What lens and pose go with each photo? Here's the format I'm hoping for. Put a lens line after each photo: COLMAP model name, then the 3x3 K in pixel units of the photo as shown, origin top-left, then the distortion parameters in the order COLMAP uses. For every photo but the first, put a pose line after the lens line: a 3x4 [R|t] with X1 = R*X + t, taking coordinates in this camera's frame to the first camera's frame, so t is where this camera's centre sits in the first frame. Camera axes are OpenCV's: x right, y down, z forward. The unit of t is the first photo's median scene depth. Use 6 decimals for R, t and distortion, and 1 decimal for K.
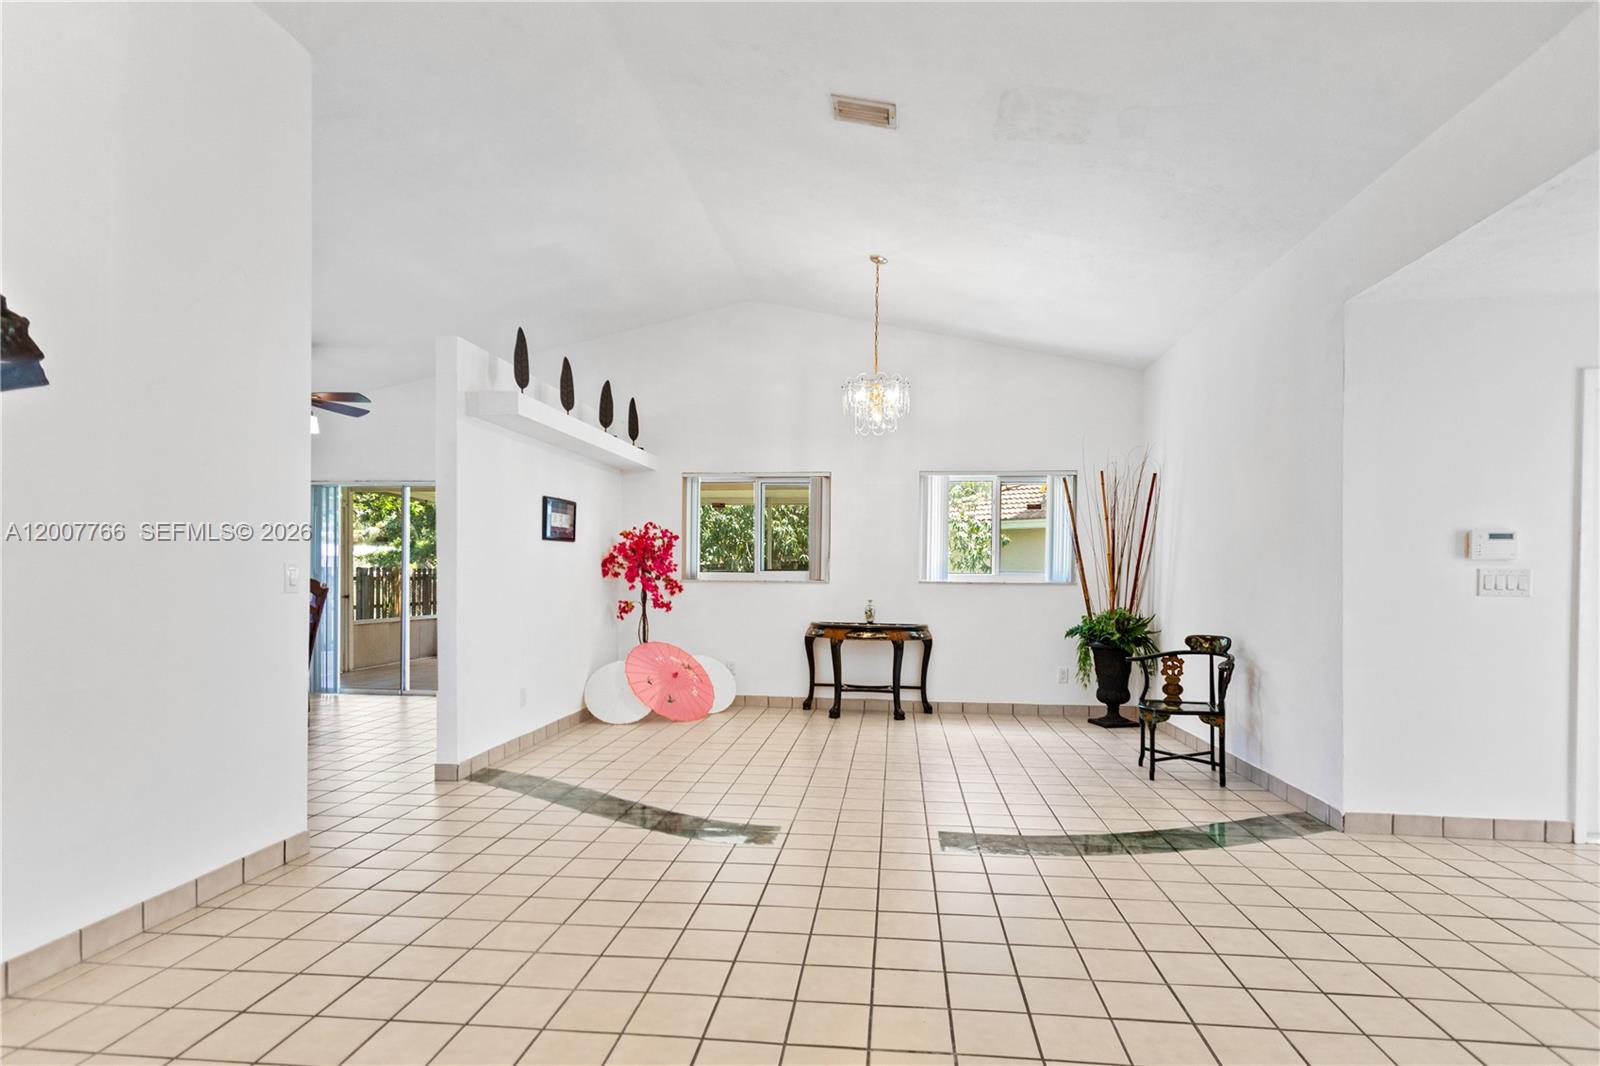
lens RADIAL K [[816.7, 0, 806.7], [0, 816.7, 586.6], [0, 0, 1]] dist [0.003670, 0.001795]
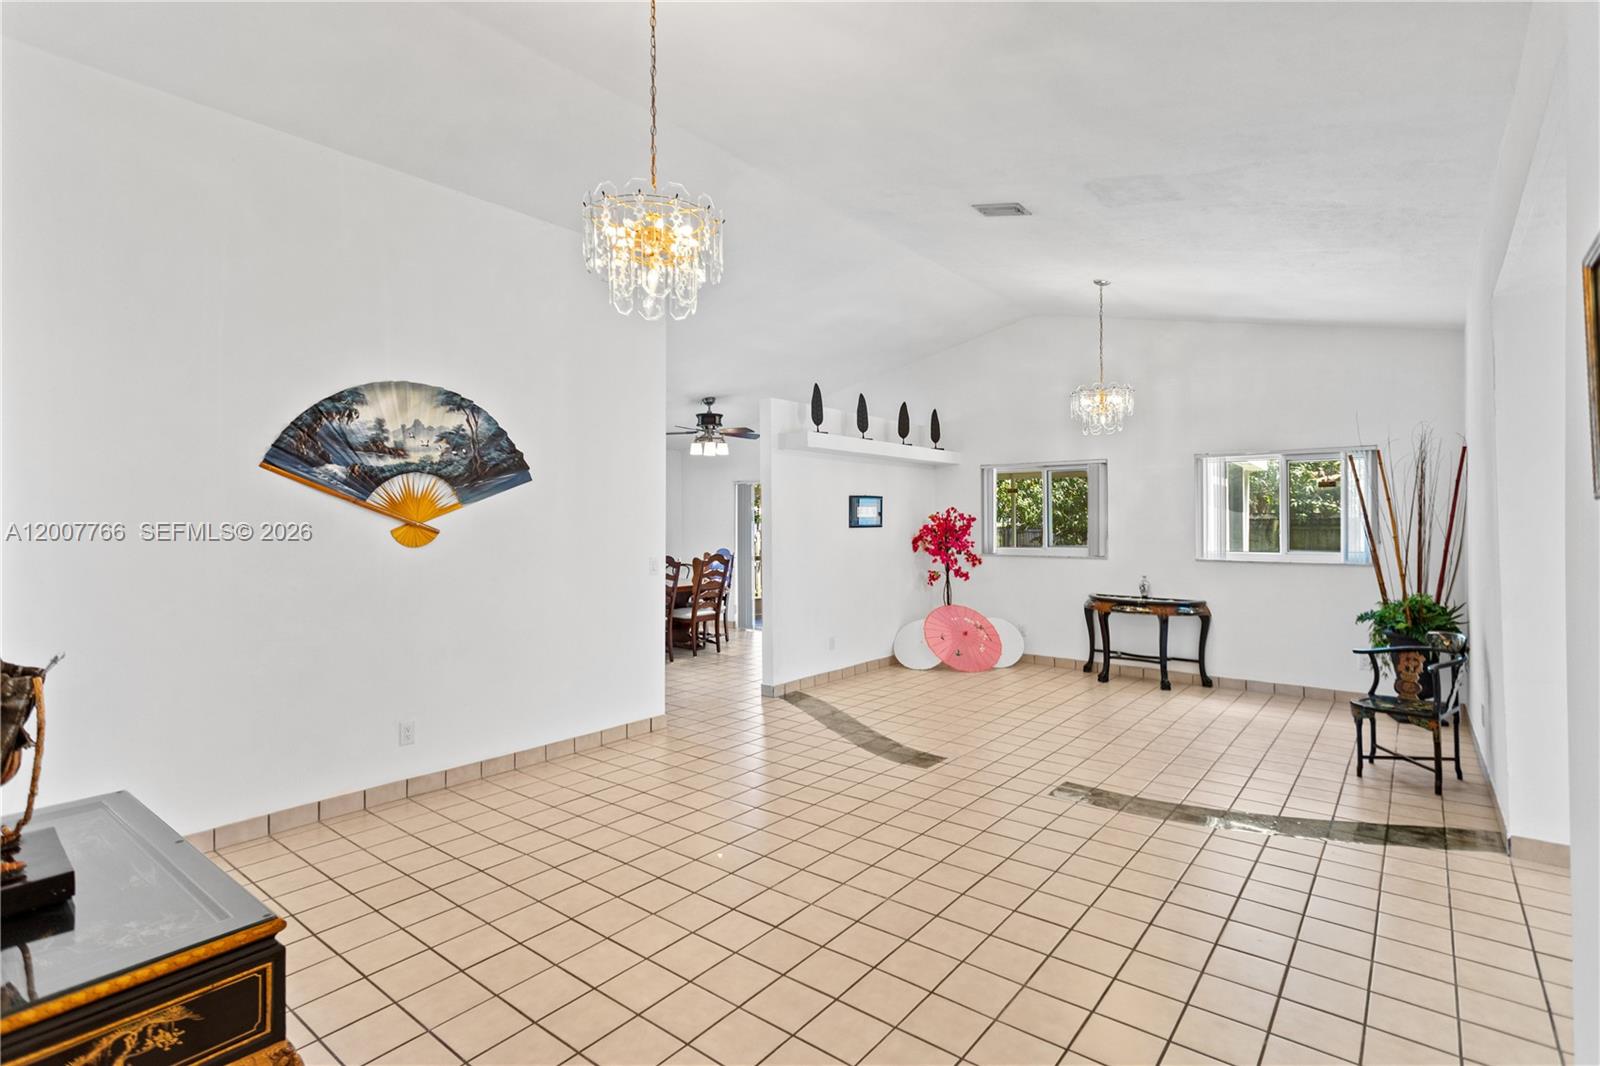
lens RADIAL K [[765.8, 0, 803.5], [0, 765.8, 534.6], [0, 0, 1]] dist [0.000856, 0.001826]
pose [[0.846946, -0.000276, -0.531679, 0.244522], [-0.001181, 0.999996, -0.002400, -0.036779], [0.531678, 0.002661, 0.846942, -0.099070]]
